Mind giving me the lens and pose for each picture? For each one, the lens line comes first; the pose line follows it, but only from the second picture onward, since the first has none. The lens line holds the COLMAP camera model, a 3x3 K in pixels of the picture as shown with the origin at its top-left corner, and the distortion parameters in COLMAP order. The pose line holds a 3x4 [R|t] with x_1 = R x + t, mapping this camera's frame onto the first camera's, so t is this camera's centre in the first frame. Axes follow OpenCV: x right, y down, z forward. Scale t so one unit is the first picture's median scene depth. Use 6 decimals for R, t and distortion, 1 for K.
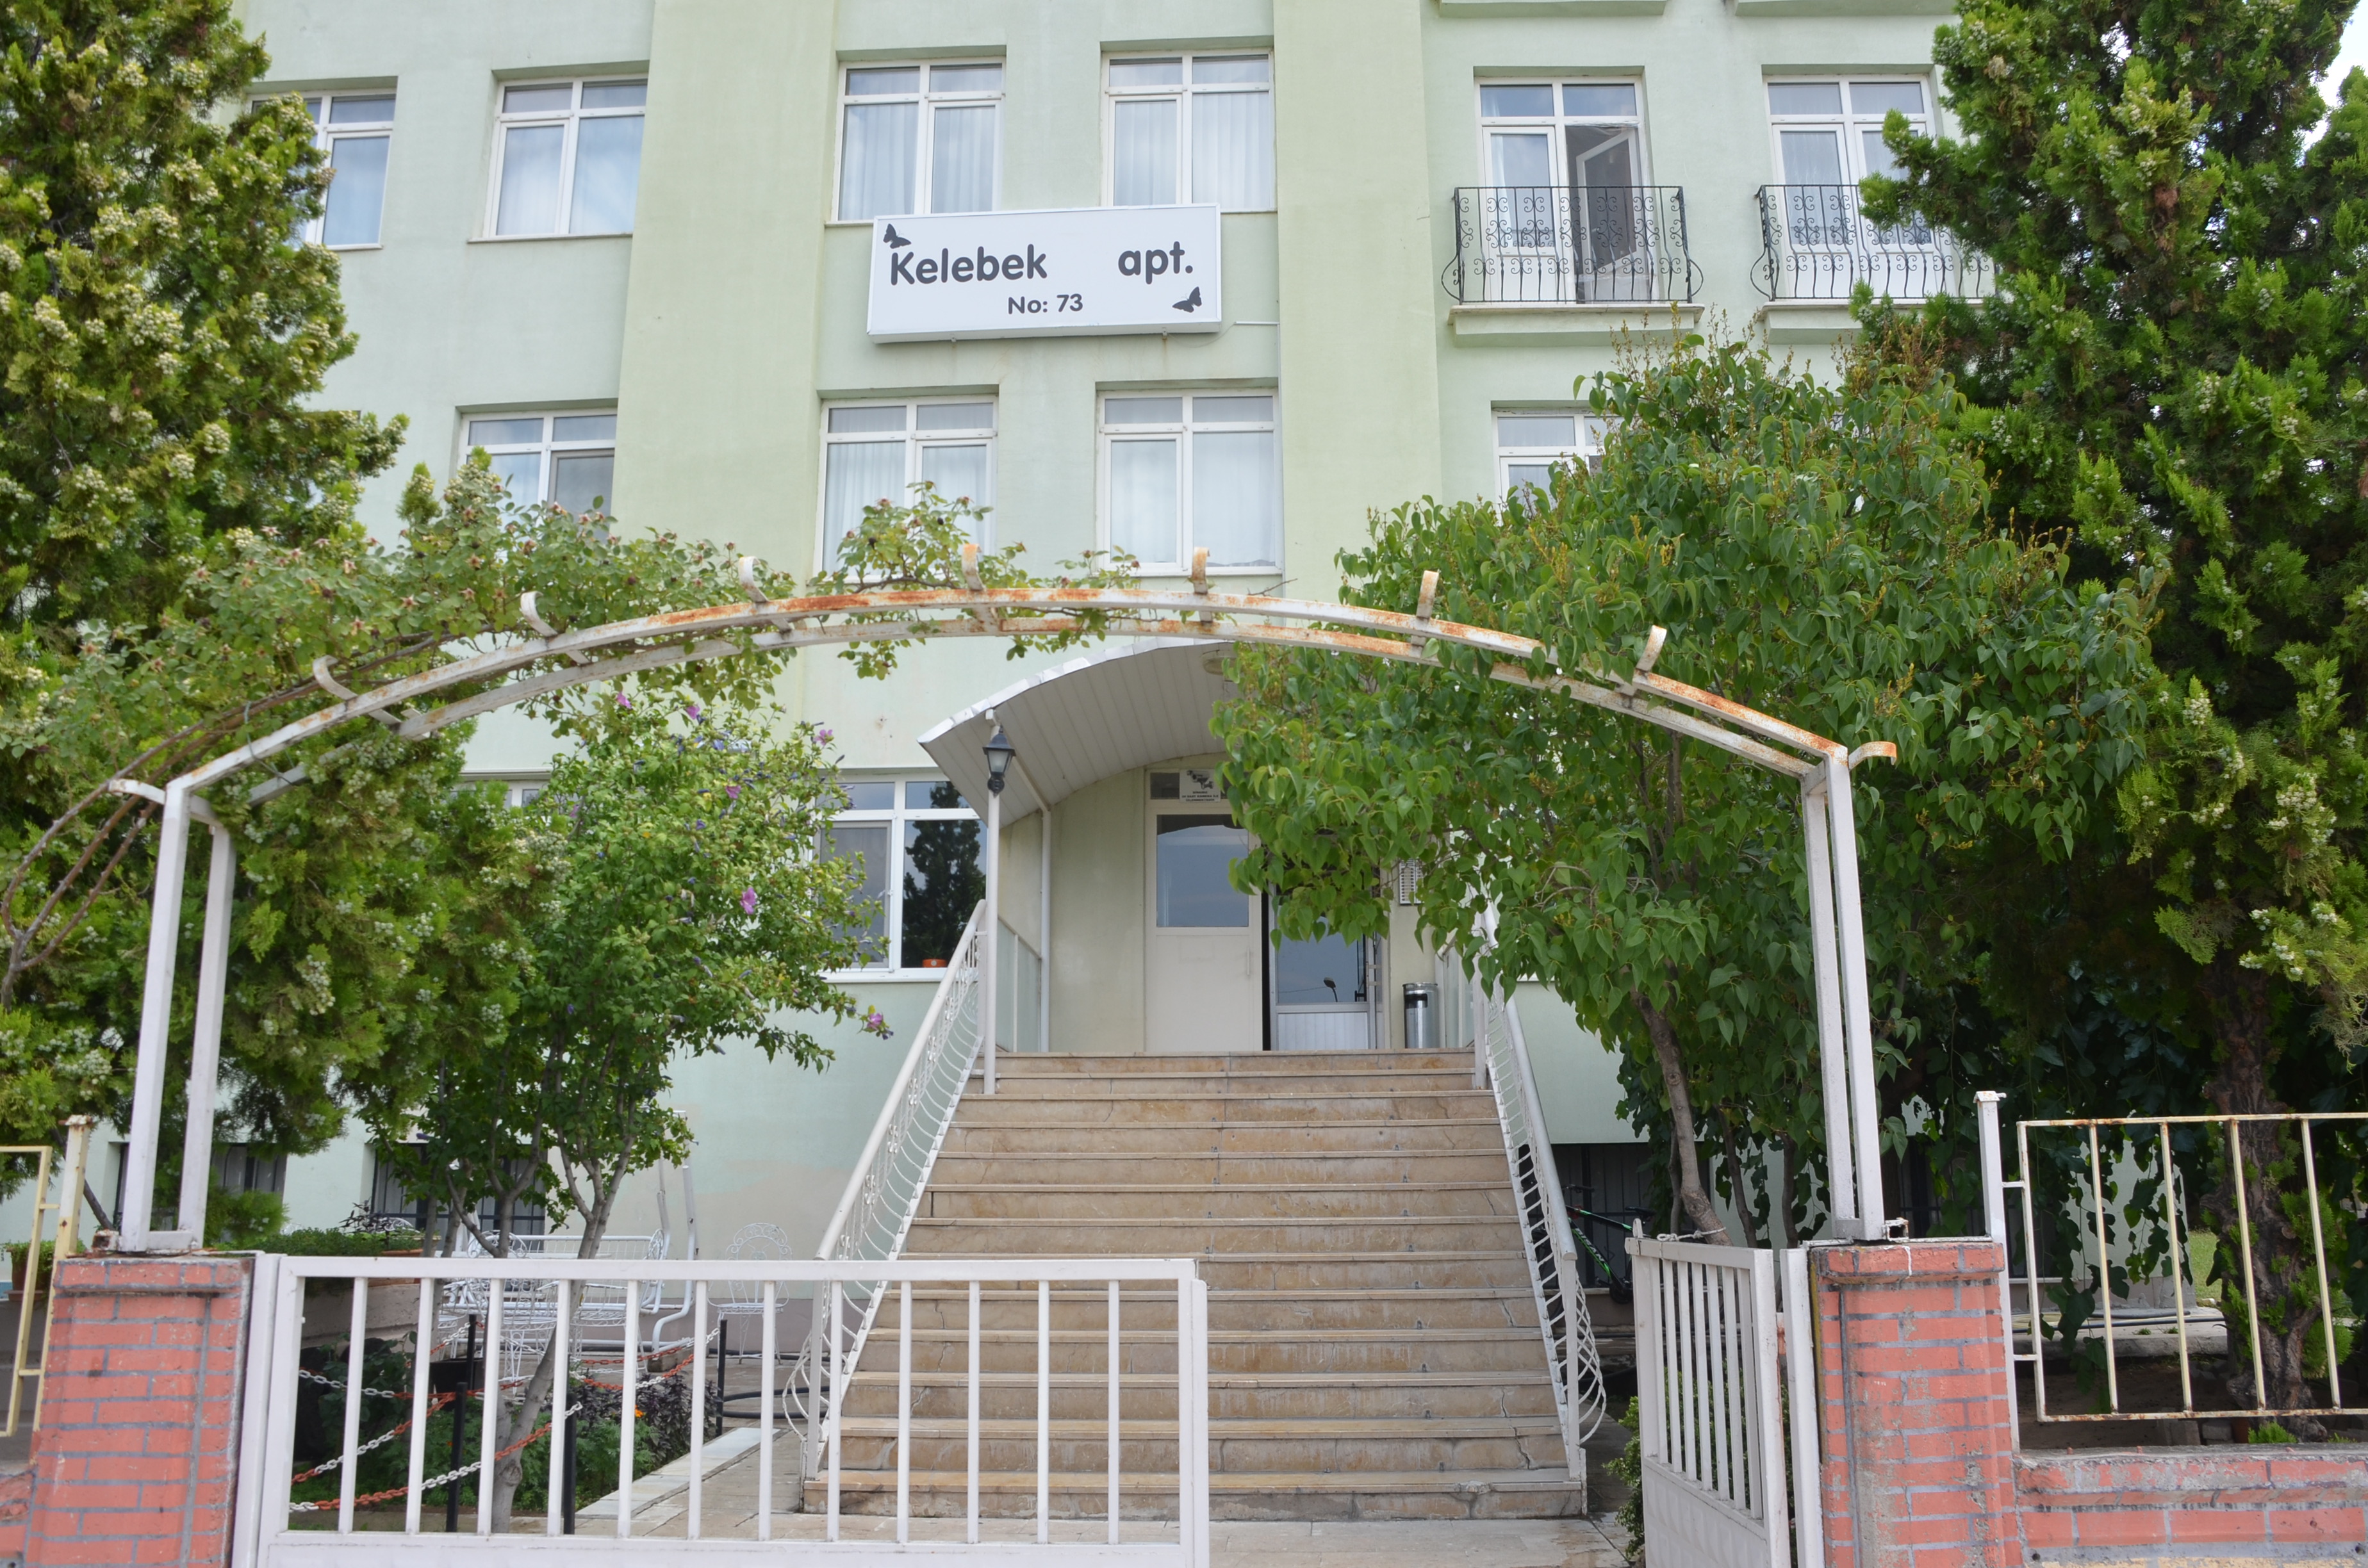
lens RADIAL K [[1874.1, 0, 1184.0], [0, 1874.1, 784.0], [0, 0, 1]] dist [-0.156381, 0.133976]
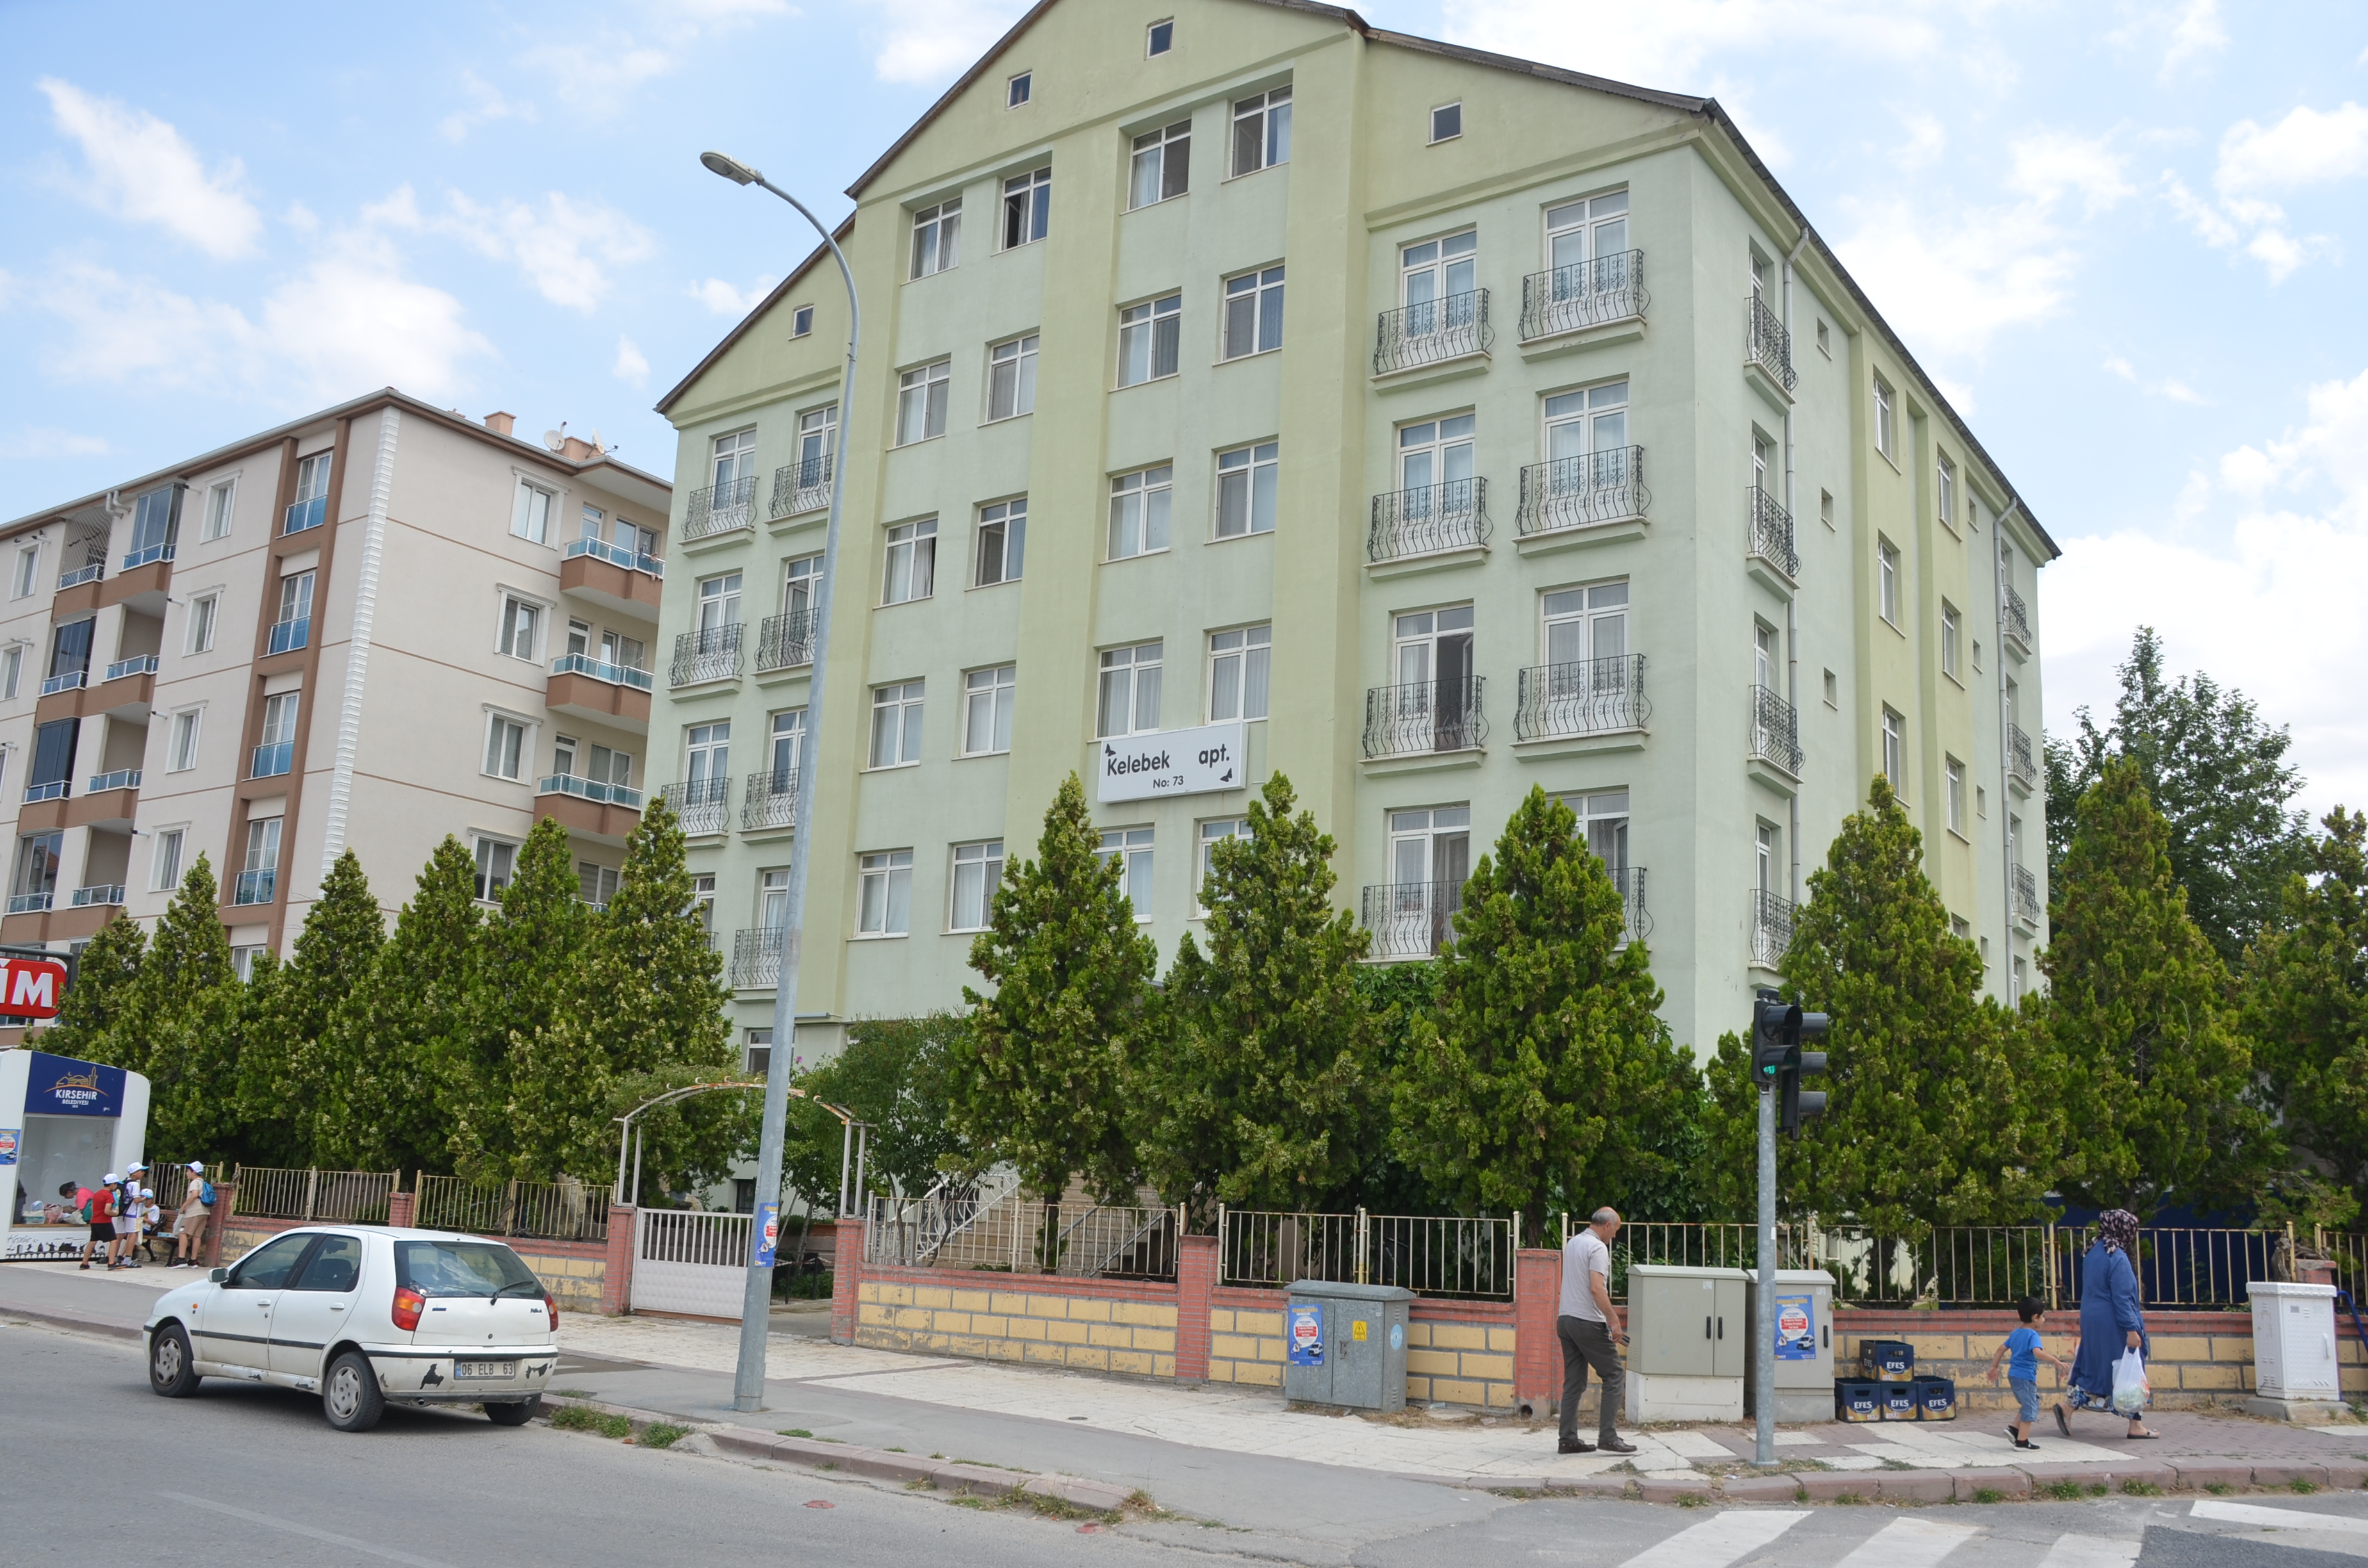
lens RADIAL K [[1965.9, 0, 1182.3], [0, 1965.9, 823.1], [0, 0, 1]] dist [-0.073149, 0.095547]
pose [[0.835952, -0.059171, -0.545604, 1.111268], [0.068114, 0.997670, -0.003837, -0.203918], [0.544560, -0.033956, 0.838034, -0.801247]]
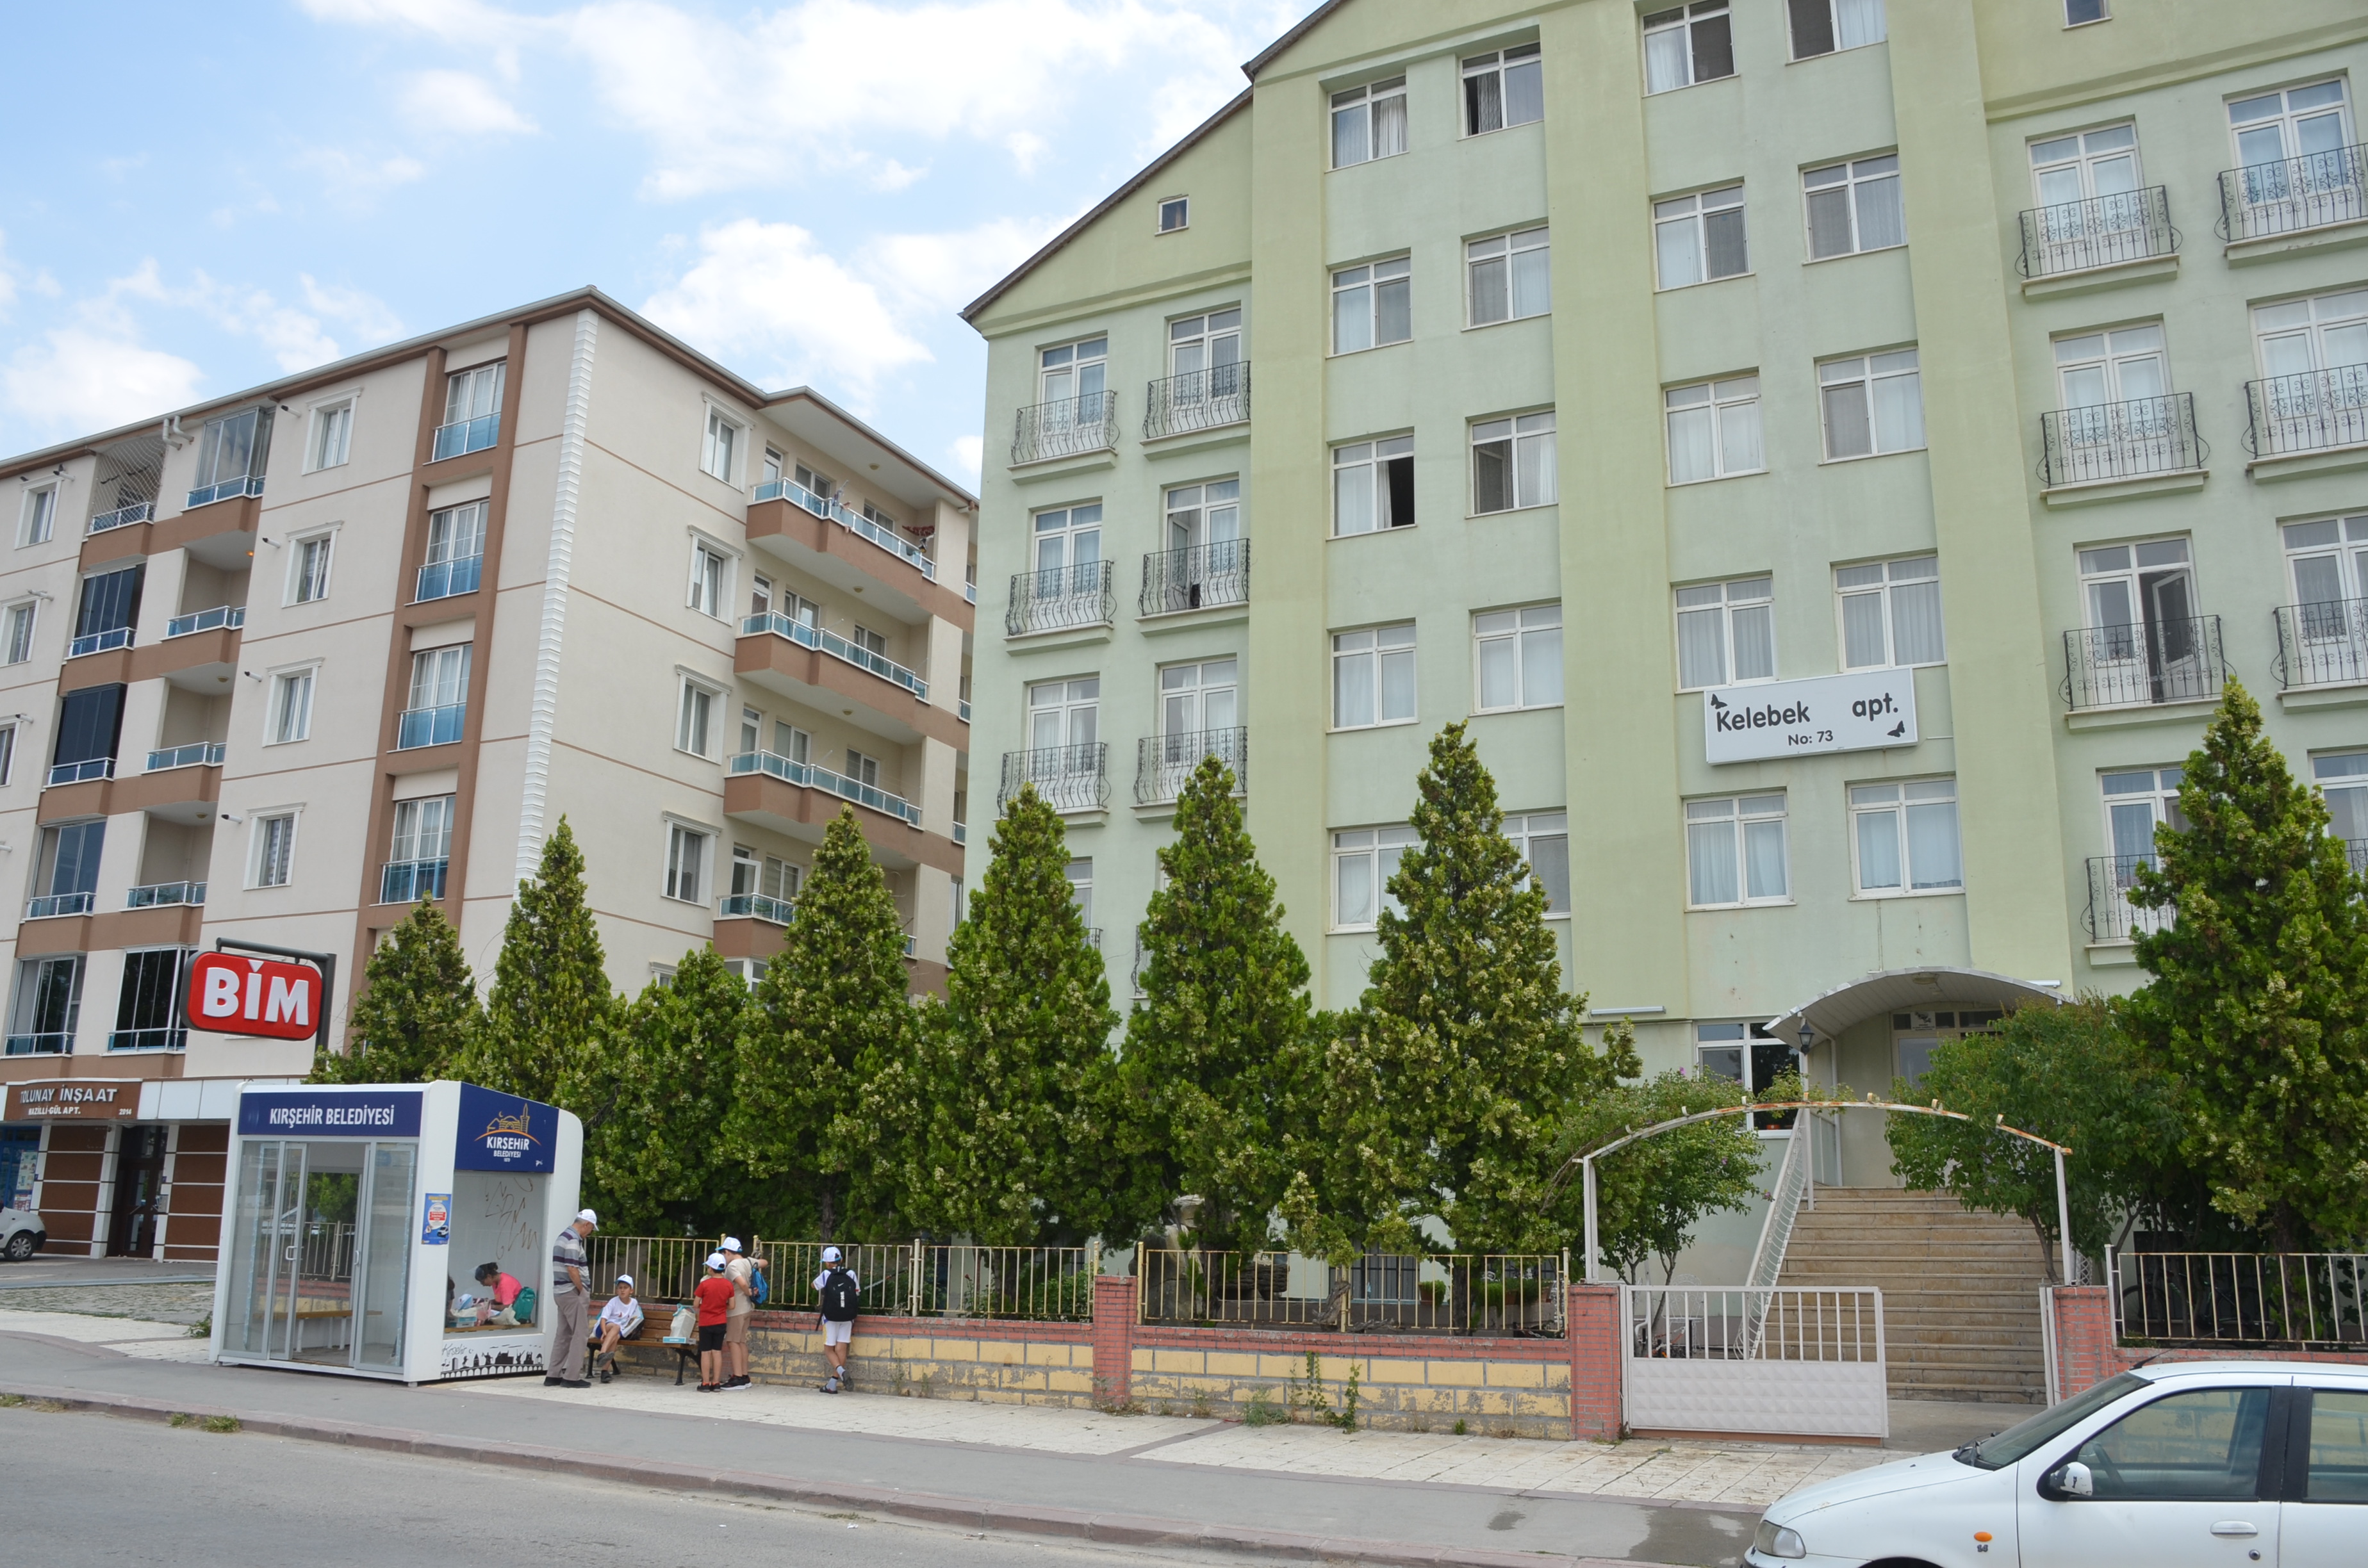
lens RADIAL K [[1874.1, 0, 1184.0], [0, 1874.1, 784.0], [0, 0, 1]] dist [-0.156381, 0.133976]
pose [[0.914358, -0.074010, -0.398084, 0.070233], [0.064035, 0.997212, -0.038315, -0.188061], [0.399810, 0.009542, 0.916548, -0.784549]]
